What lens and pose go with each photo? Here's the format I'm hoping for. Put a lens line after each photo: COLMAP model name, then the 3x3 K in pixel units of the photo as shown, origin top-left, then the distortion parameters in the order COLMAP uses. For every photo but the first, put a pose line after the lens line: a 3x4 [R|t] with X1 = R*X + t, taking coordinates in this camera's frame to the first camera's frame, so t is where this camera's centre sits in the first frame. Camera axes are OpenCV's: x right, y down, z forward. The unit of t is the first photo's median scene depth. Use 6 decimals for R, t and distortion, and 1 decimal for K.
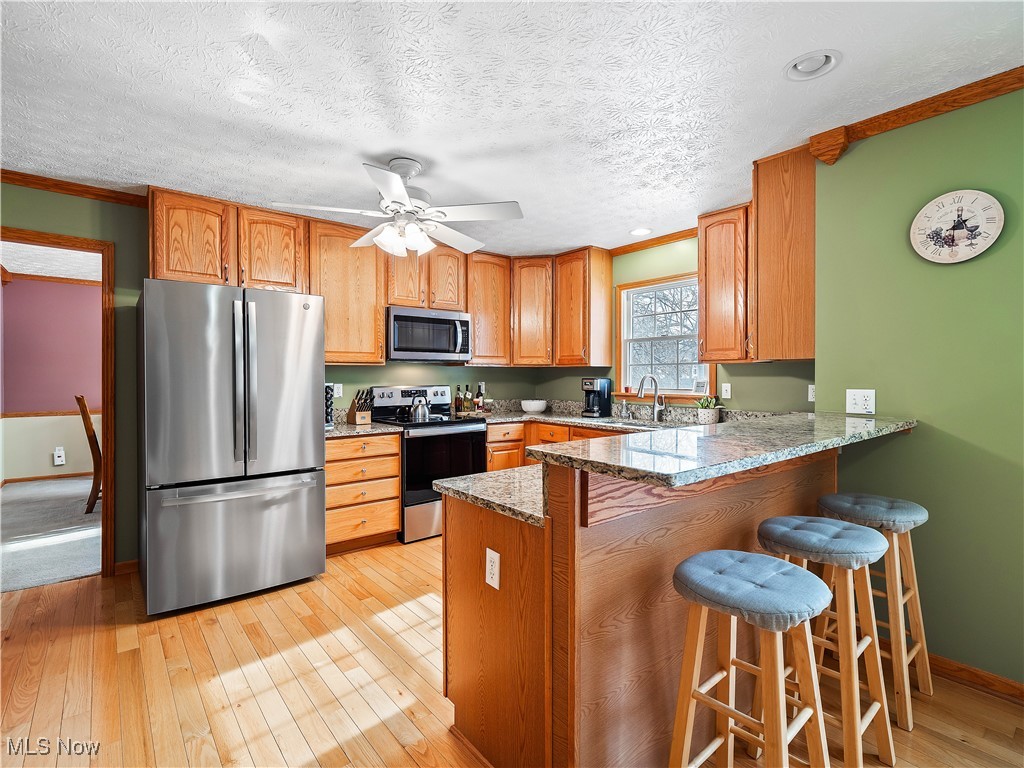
lens RADIAL K [[487.4, 0, 508.0], [0, 487.4, 383.4], [0, 0, 1]] dist [-0.001237, -0.000174]
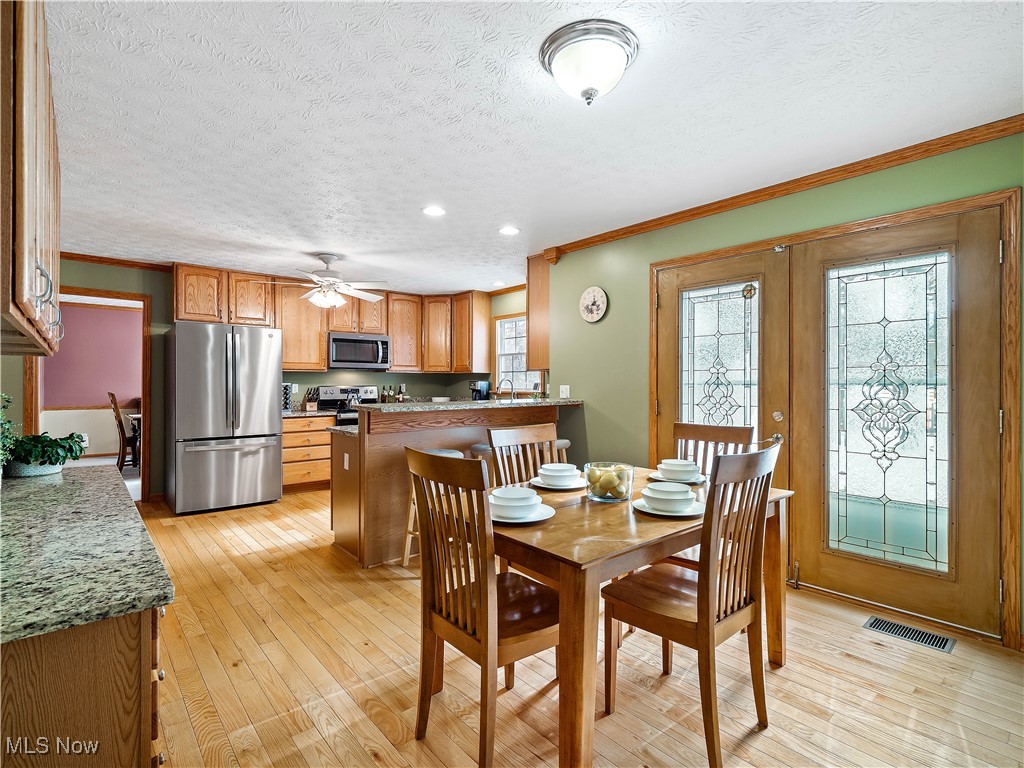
lens RADIAL K [[487.4, 0, 507.7], [0, 487.4, 384.9], [0, 0, 1]] dist [-0.001237, -0.000174]
pose [[0.999472, 0.002900, 0.032352, 0.281852], [-0.002556, 0.999940, -0.010669, 0.020181], [-0.032381, 0.010581, 0.999420, -0.566291]]
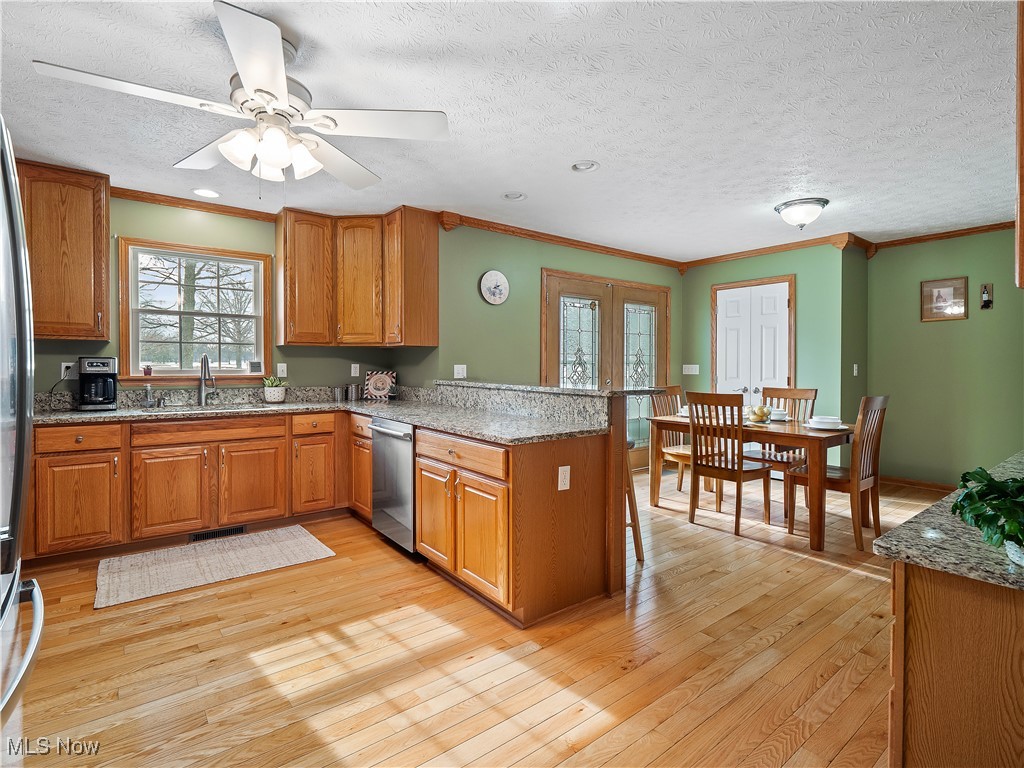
lens RADIAL K [[487.4, 0, 494.8], [0, 487.4, 379.0], [0, 0, 1]] dist [-0.001237, -0.000174]
pose [[0.065626, -0.027817, 0.997457, -0.682890], [0.010625, 0.999574, 0.027177, 0.011261], [-0.997788, 0.008815, 0.065893, 0.487156]]
